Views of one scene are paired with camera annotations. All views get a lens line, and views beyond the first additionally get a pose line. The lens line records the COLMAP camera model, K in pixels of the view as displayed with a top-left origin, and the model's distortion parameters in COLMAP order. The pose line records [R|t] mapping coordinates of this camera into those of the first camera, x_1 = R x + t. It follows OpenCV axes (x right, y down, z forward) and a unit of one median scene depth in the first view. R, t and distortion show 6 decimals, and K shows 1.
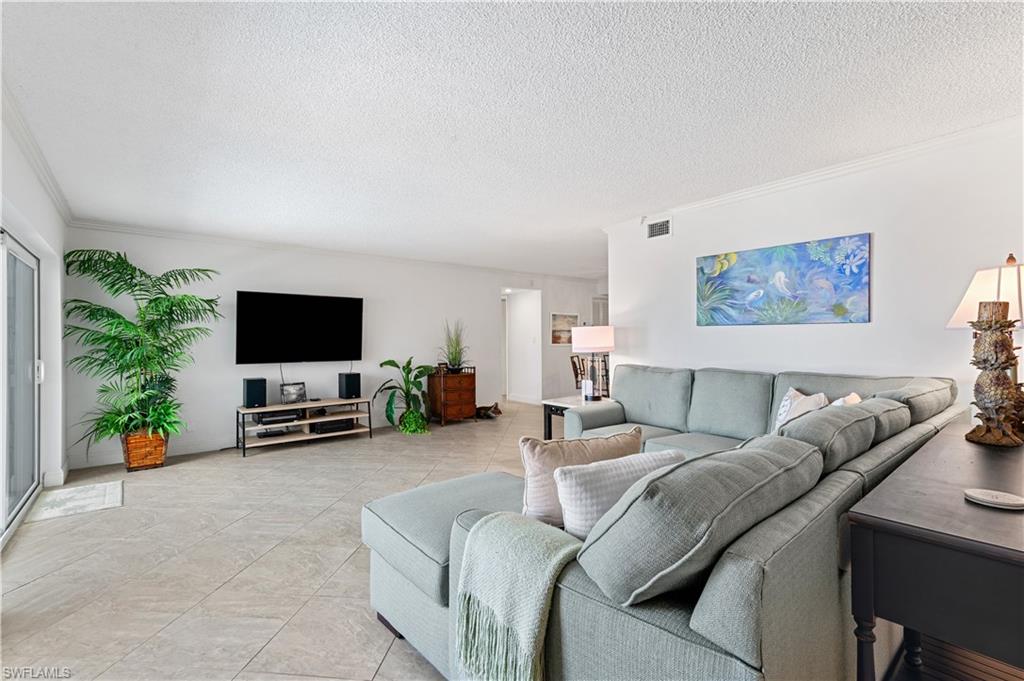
lens RADIAL K [[459.1, 0, 504.8], [0, 459.1, 344.2], [0, 0, 1]] dist [0.018488, -0.000222]
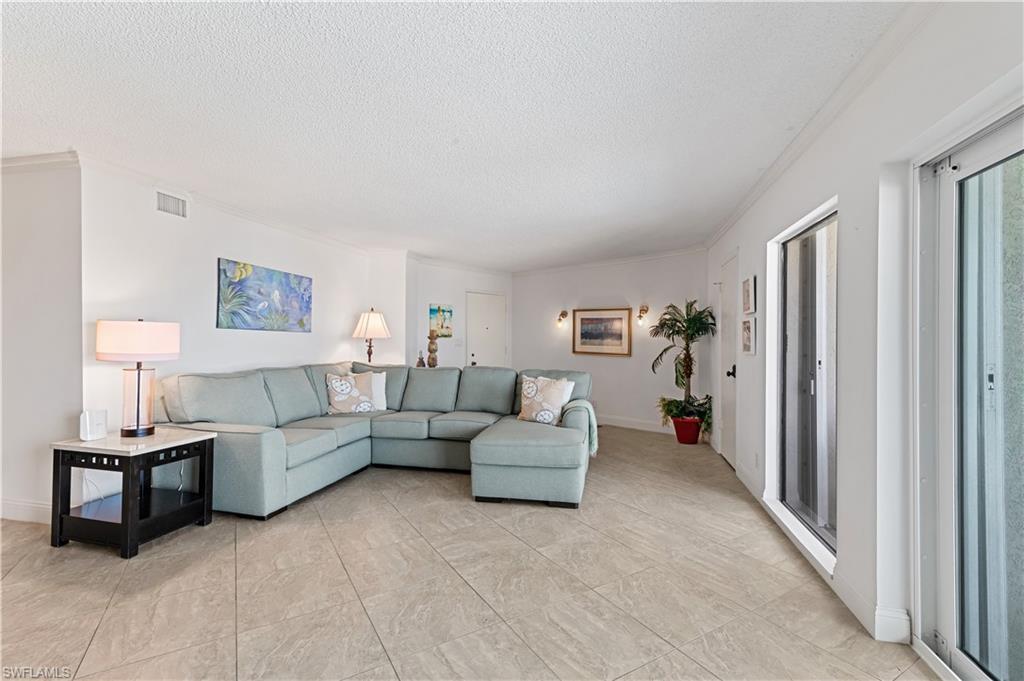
lens RADIAL K [[459.1, 0, 504.8], [0, 459.1, 344.2], [0, 0, 1]] dist [0.018488, -0.000222]
pose [[-0.603374, 0.001139, 0.797458, -0.911035], [0.009282, 0.999941, 0.005595, -0.006944], [-0.797404, 0.010778, -0.603349, 1.396318]]
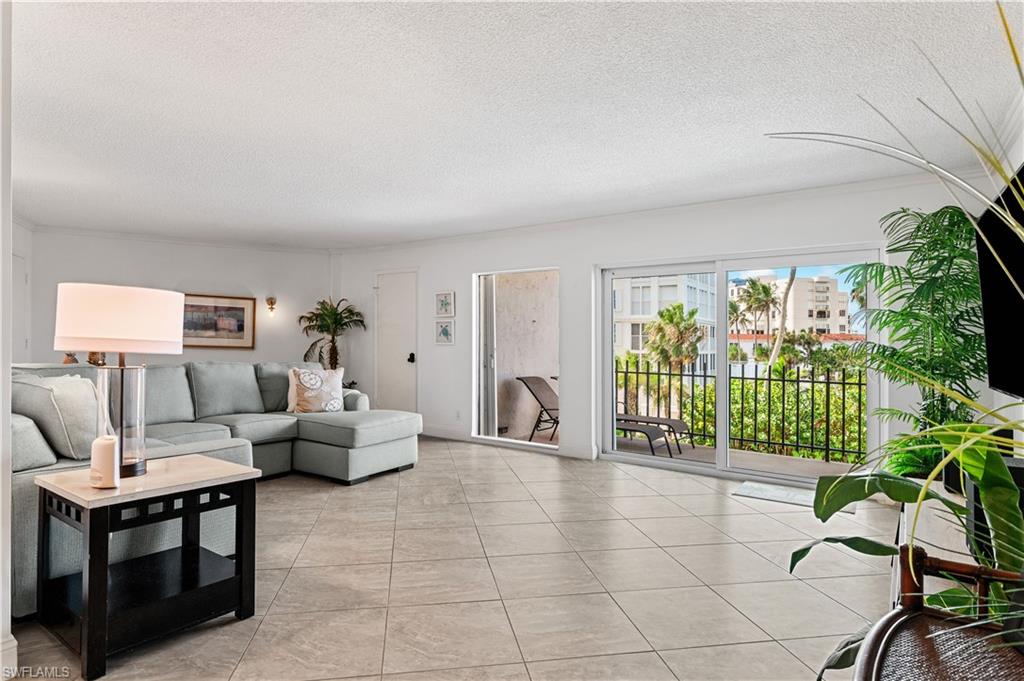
lens RADIAL K [[554.2, 0, 506.0], [0, 554.2, 339.4], [0, 0, 1]] dist [0.003896, 0.000490]
pose [[-0.954626, -0.009899, -0.297642, 0.029344], [-0.011863, 0.999918, 0.004795, -0.002614], [0.297570, 0.008108, -0.954665, 2.212313]]
